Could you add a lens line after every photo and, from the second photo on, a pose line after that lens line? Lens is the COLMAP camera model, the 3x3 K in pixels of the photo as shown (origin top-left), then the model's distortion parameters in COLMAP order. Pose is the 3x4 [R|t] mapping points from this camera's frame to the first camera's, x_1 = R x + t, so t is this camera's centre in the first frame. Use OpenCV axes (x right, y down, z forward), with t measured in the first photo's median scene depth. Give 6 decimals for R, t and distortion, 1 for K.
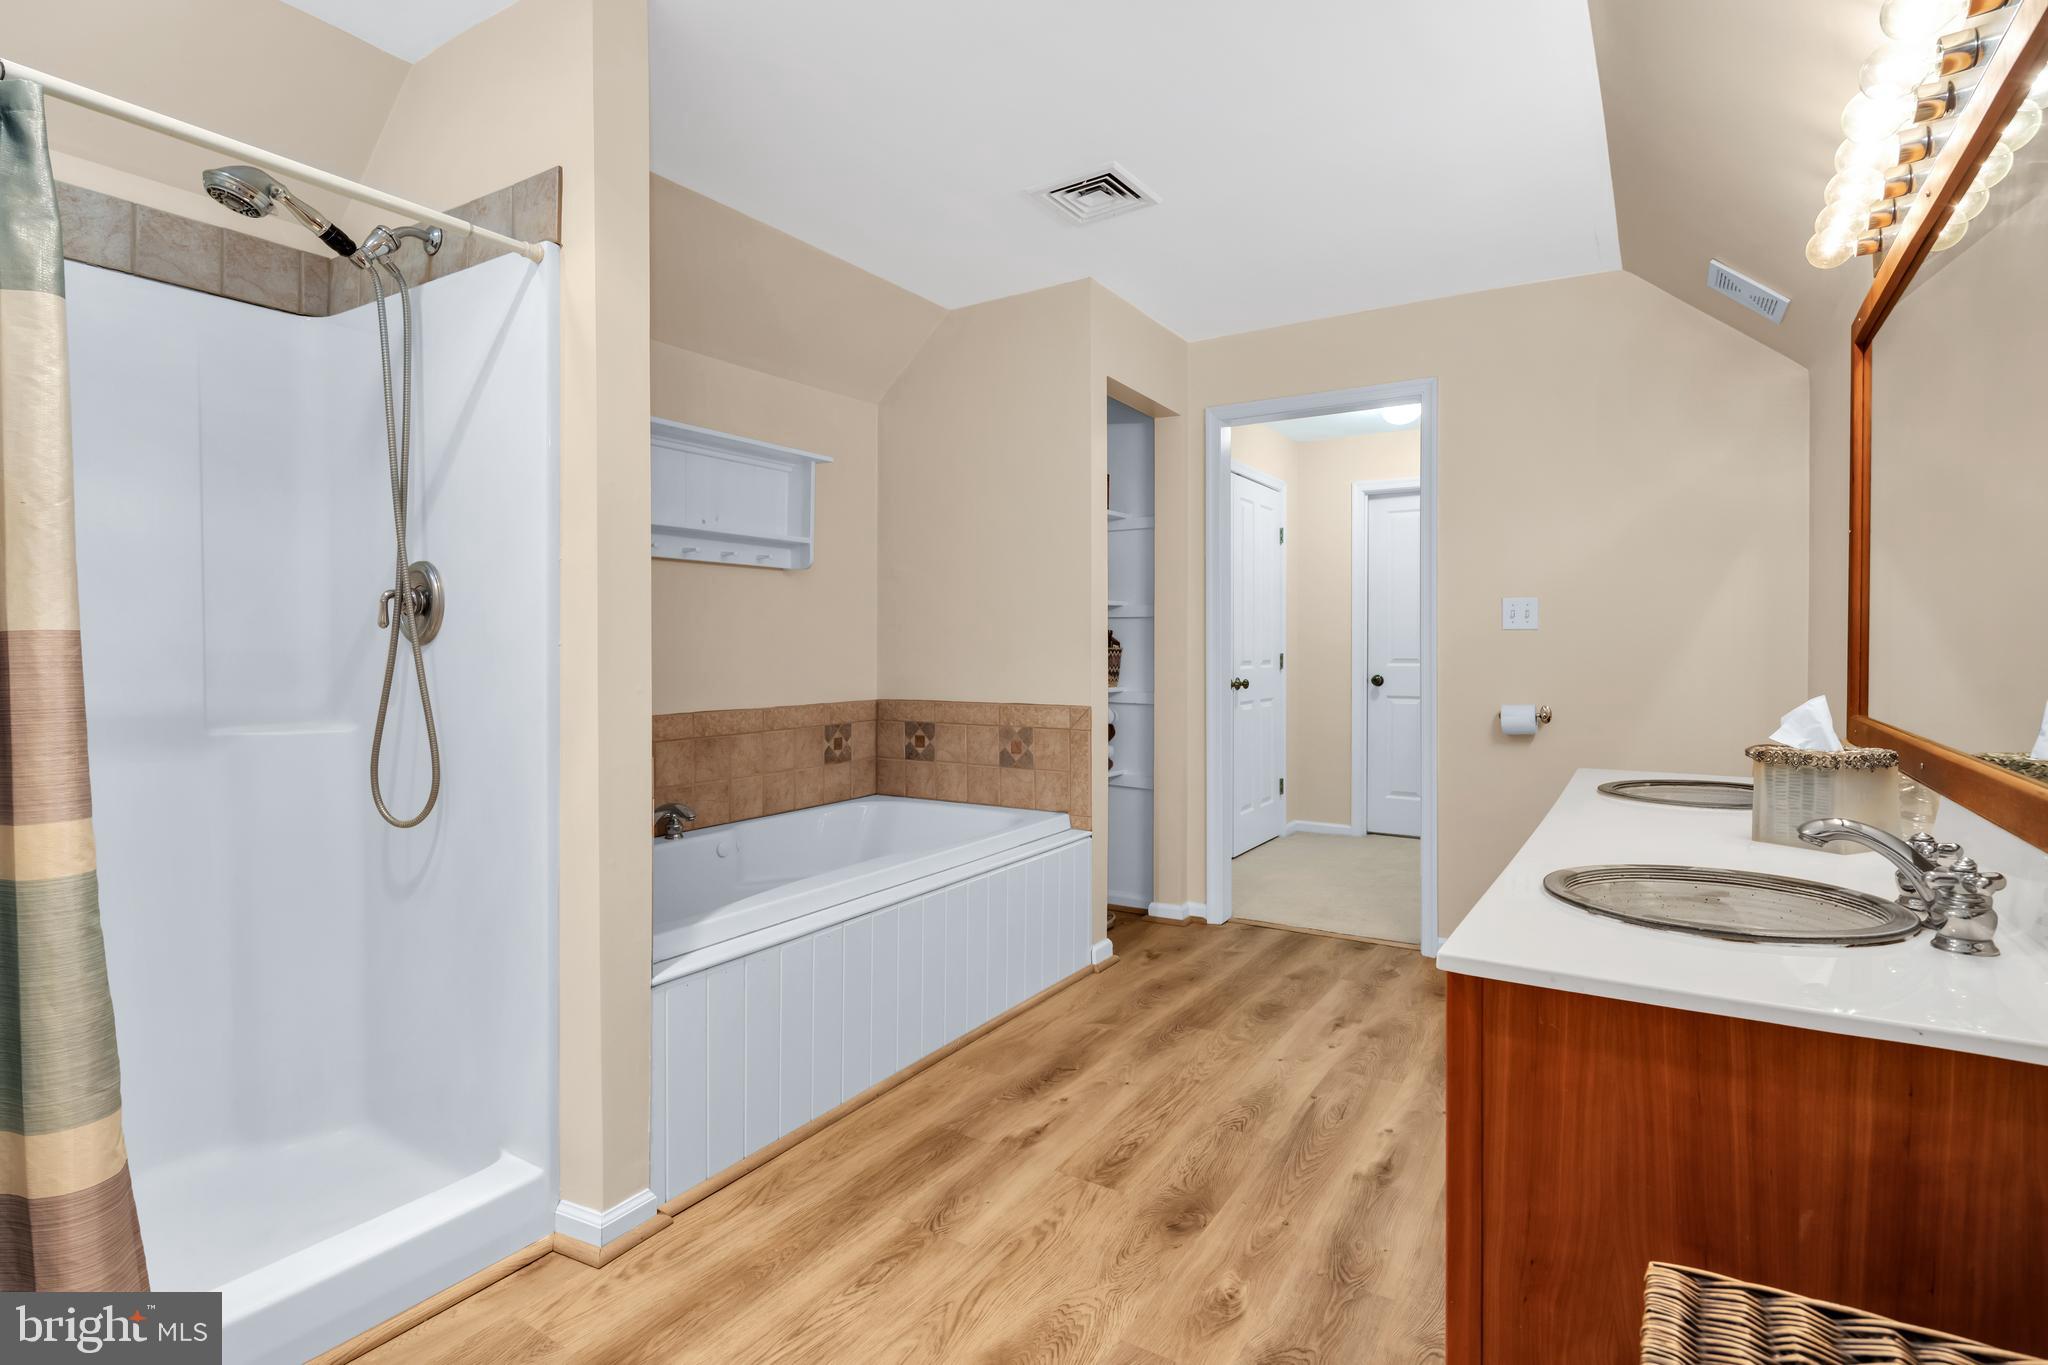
lens RADIAL K [[1002.4, 0, 1028.8], [0, 1002.4, 660.4], [0, 0, 1]] dist [0.000898, -0.000854]
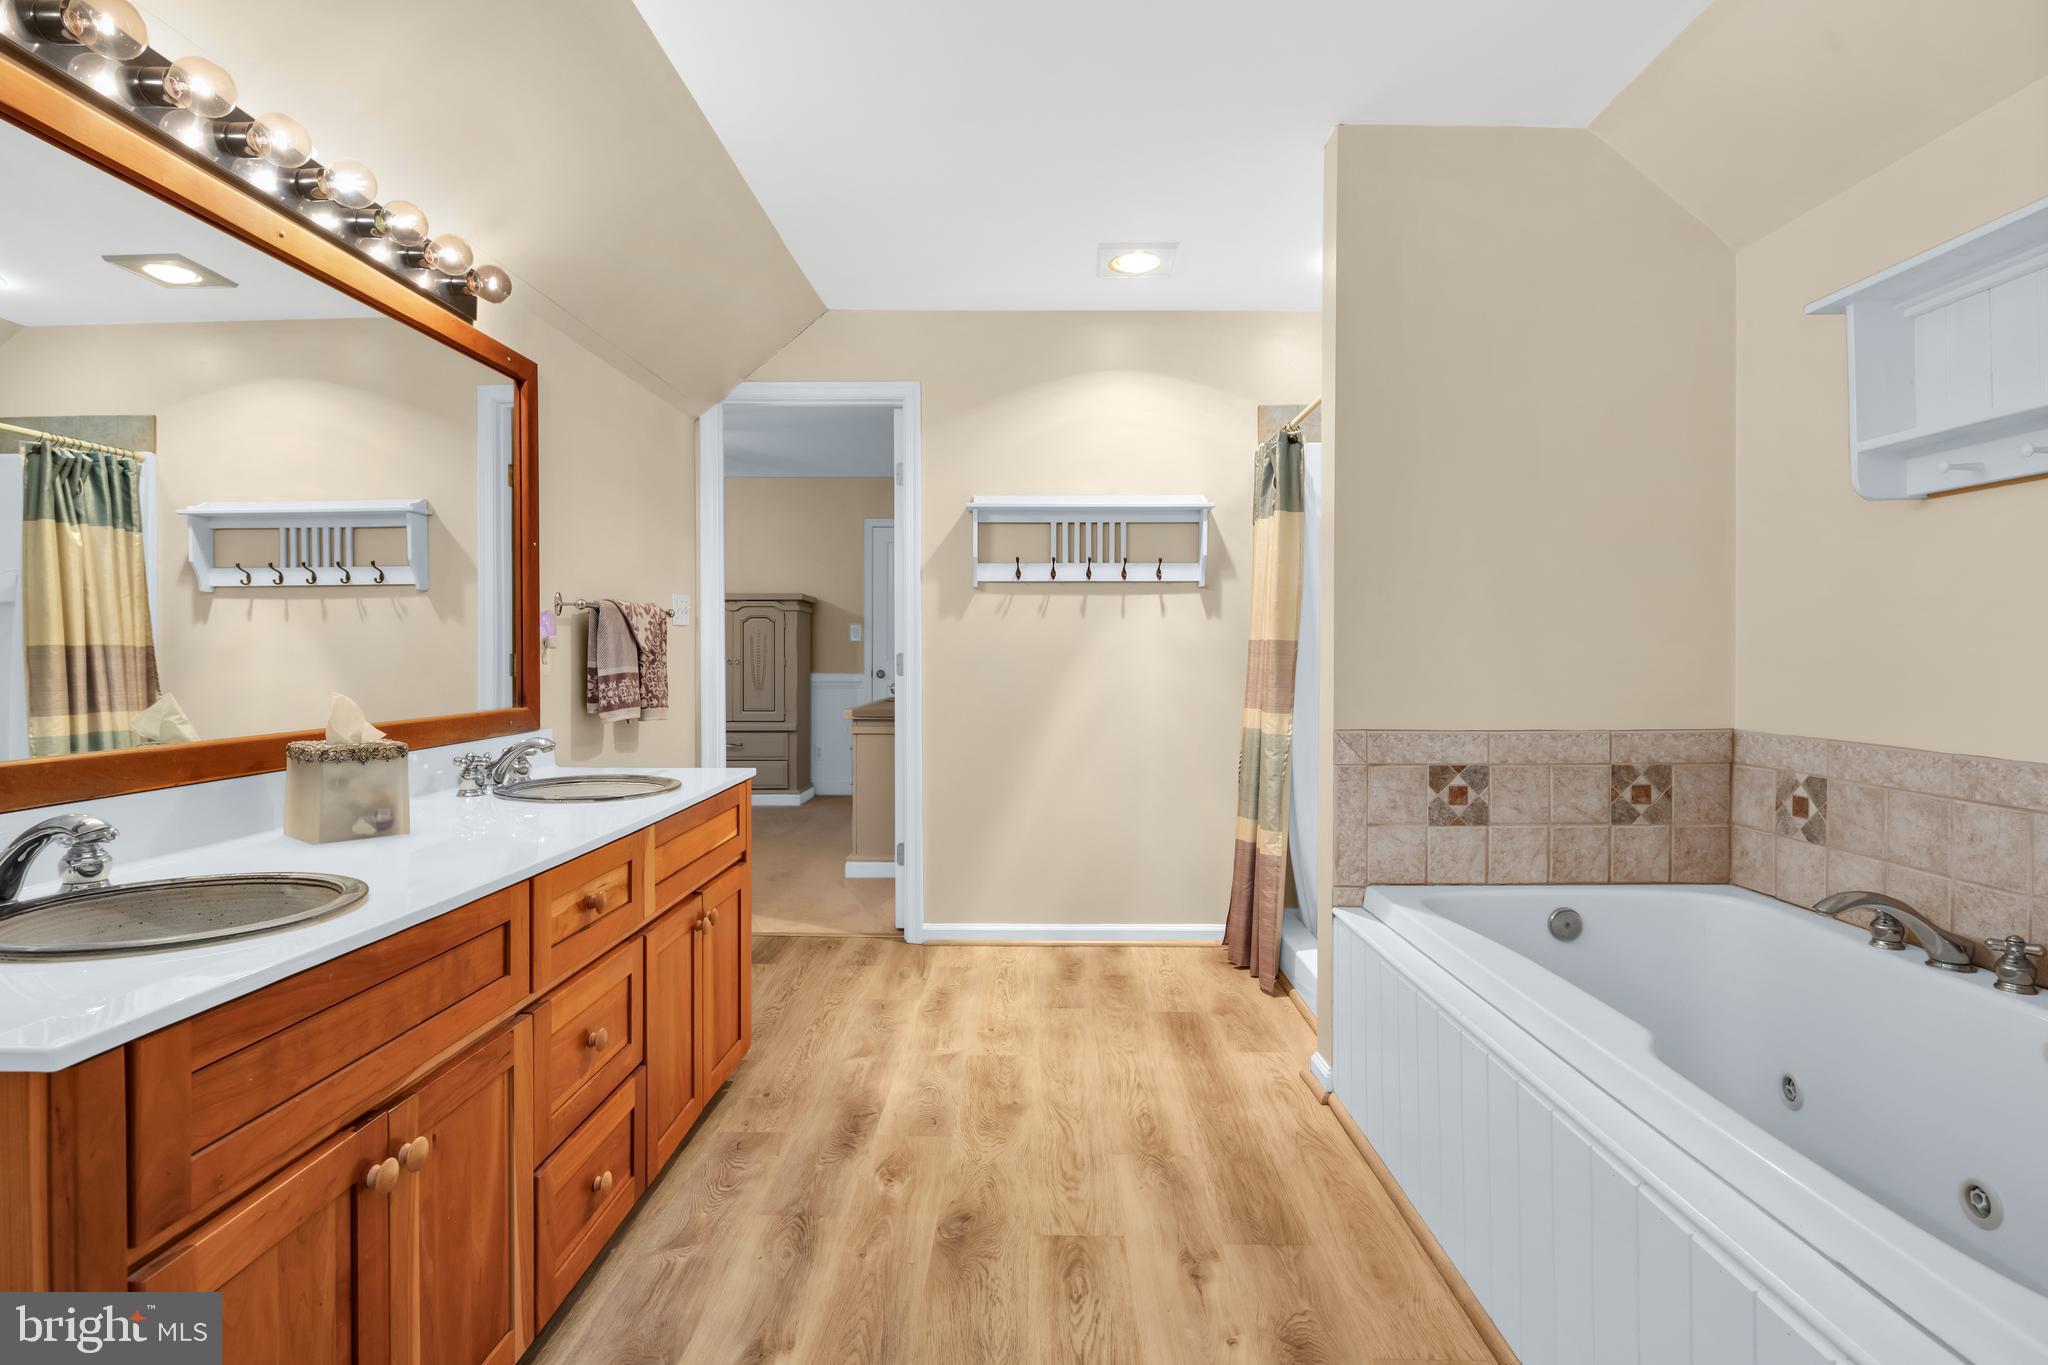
lens RADIAL K [[1002.4, 0, 1028.8], [0, 1002.4, 660.4], [0, 0, 1]] dist [0.000898, -0.000854]
pose [[-0.849824, 0.007684, -0.527011, 0.587921], [-0.003280, 0.999797, 0.019866, -0.017081], [0.527057, 0.018611, -0.849626, 1.787654]]
